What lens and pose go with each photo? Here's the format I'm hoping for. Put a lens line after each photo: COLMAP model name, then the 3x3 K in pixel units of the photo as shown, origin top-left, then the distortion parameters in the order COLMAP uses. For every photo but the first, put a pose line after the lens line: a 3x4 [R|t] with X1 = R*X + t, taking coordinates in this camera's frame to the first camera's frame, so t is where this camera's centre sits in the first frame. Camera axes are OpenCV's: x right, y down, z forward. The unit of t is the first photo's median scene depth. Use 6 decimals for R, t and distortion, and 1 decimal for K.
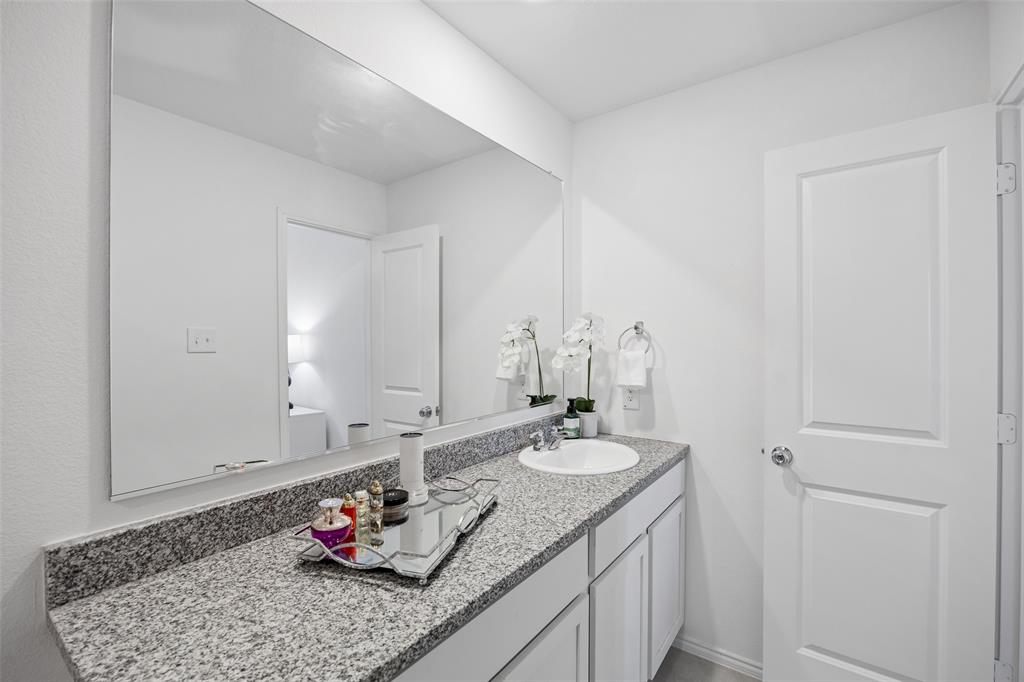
lens RADIAL K [[444.2, 0, 512.0], [0, 444.2, 341.0], [0, 0, 1]] dist [-0.000742, -0.000136]
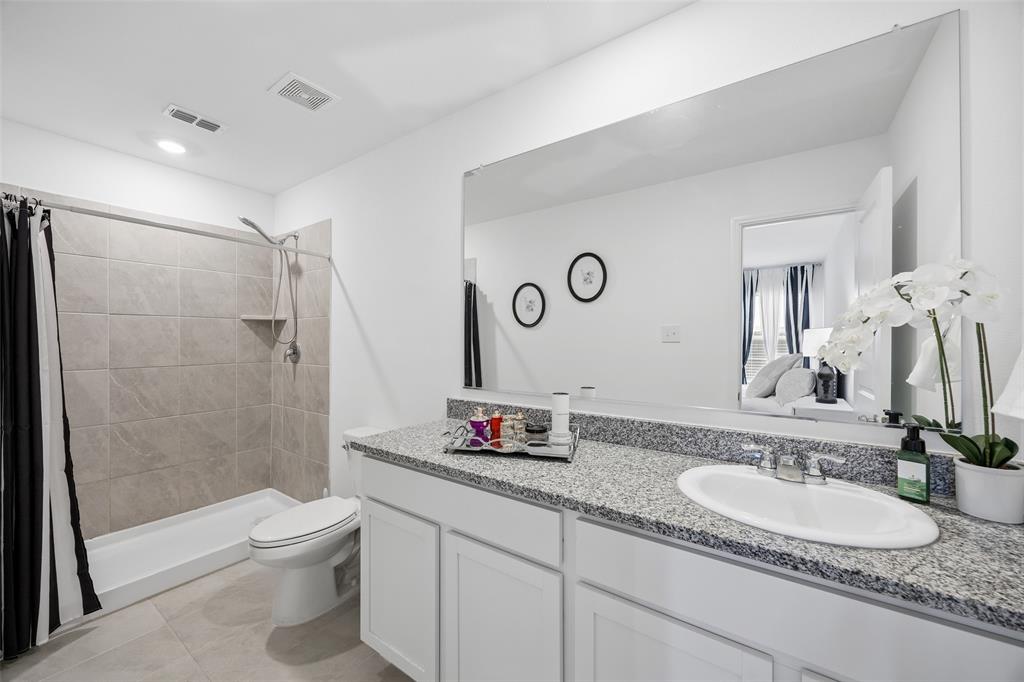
lens RADIAL K [[389.8, 0, 512.0], [0, 389.8, 341.0], [0, 0, 1]] dist [-0.003709, 0.000004]
pose [[0.017395, 0.002346, -0.999846, 0.811326], [-0.001189, 0.999997, 0.002326, 0.038917], [0.999848, 0.001148, 0.017398, 0.693353]]
